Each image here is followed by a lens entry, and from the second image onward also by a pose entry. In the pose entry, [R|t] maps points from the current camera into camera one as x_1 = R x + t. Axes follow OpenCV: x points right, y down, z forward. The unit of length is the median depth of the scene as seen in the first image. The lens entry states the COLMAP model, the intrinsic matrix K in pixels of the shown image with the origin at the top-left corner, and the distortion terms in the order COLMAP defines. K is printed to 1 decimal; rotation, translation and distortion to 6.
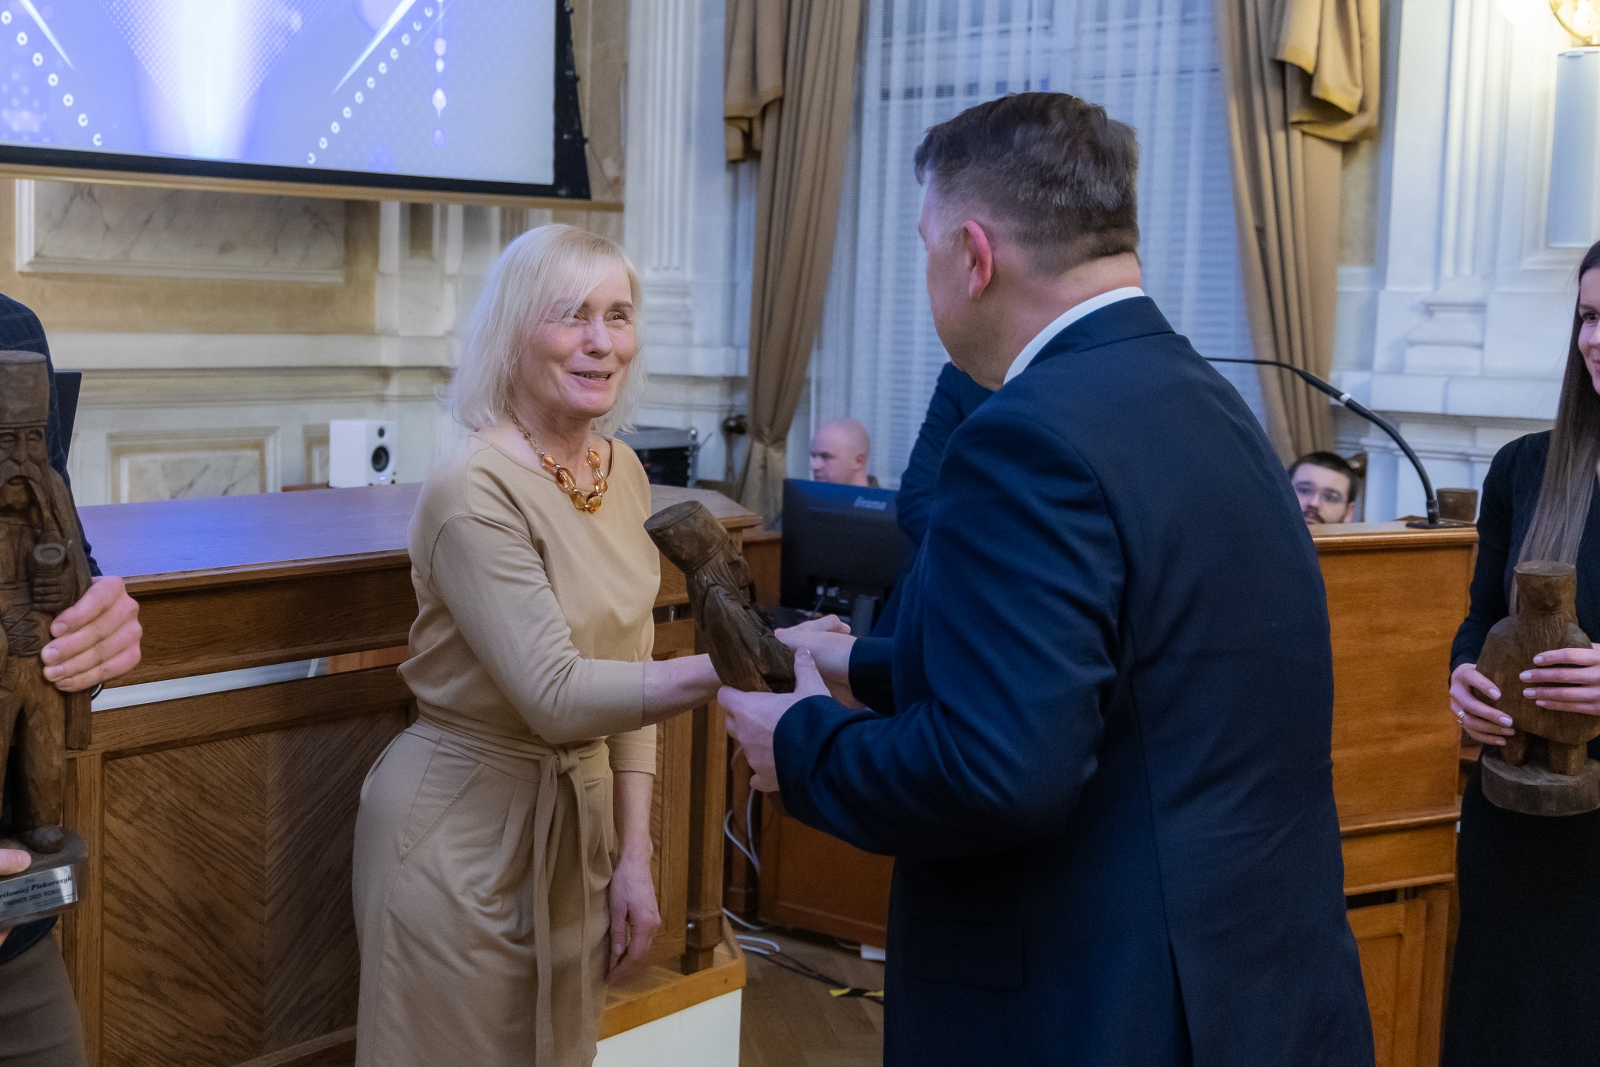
lens RADIAL K [[2102.6, 0, 533.6], [0, 2102.6, 492.9], [0, 0, 1]] dist [-0.006393, 0.074181]
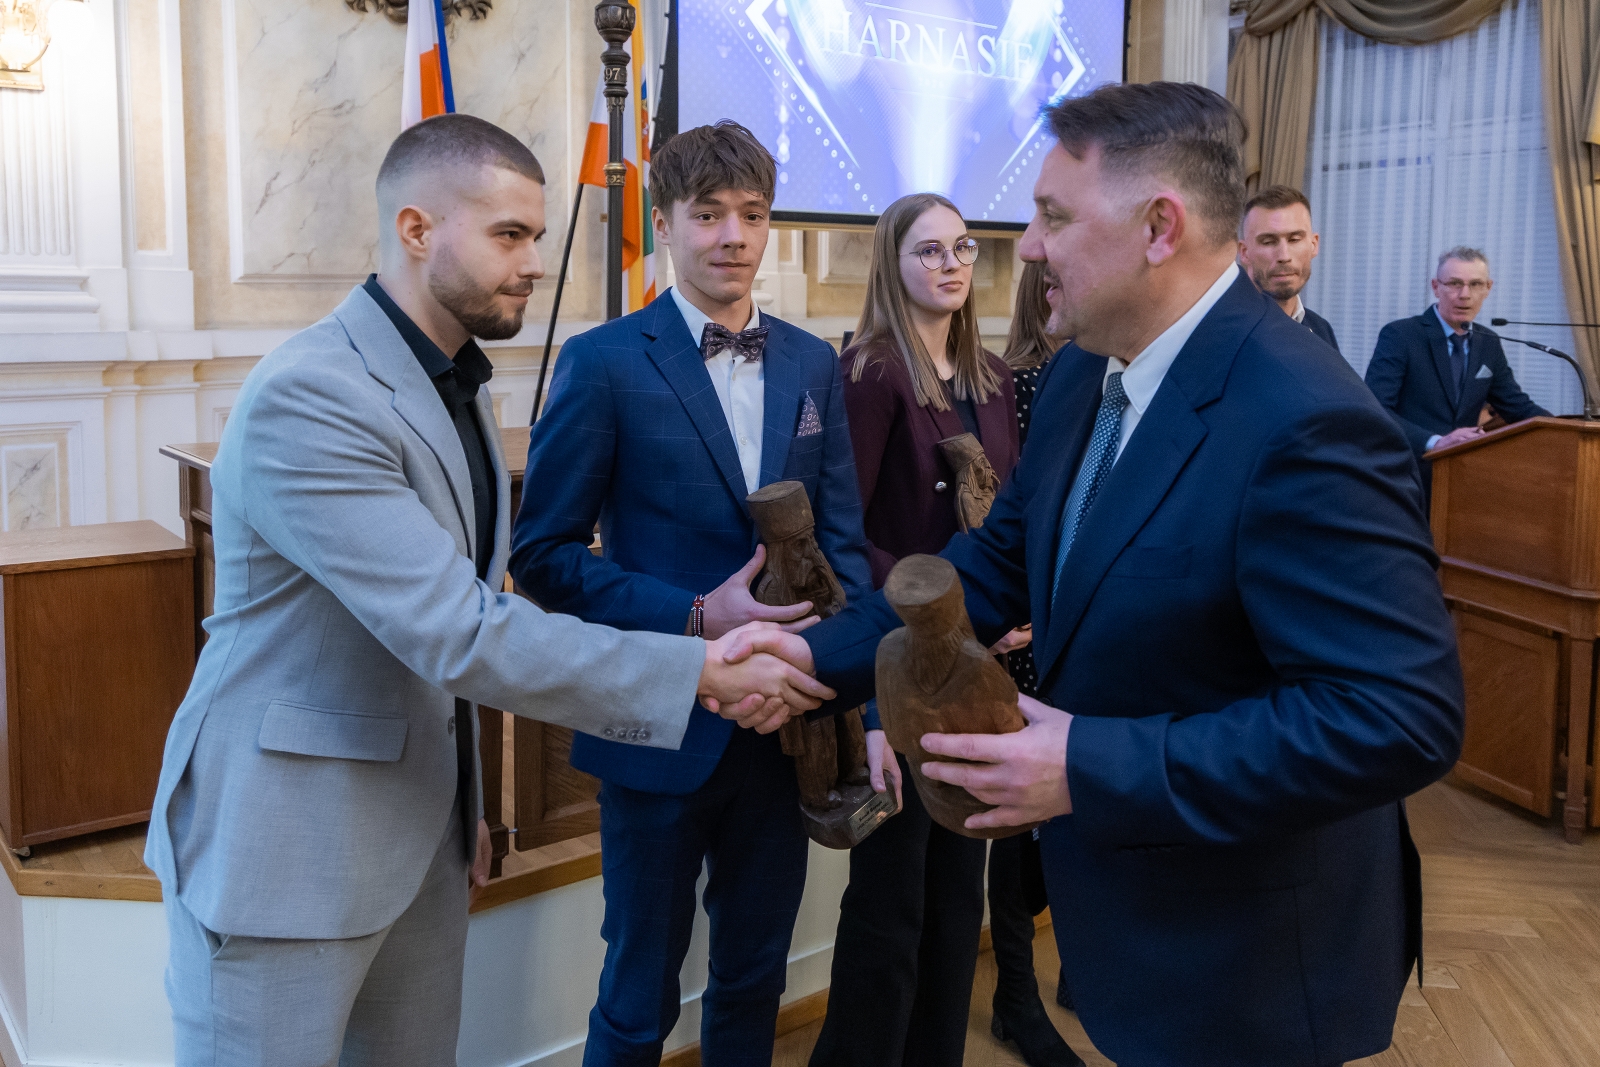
lens RADIAL K [[1298.9, 0, 798.2], [0, 1298.9, 411.9], [0, 0, 1]] dist [-0.011308, -0.018395]
pose [[0.983207, 0.002287, -0.182477, -0.058819], [-0.002991, 0.999989, -0.003582, 0.007577], [0.182467, 0.004067, 0.983204, -0.082160]]
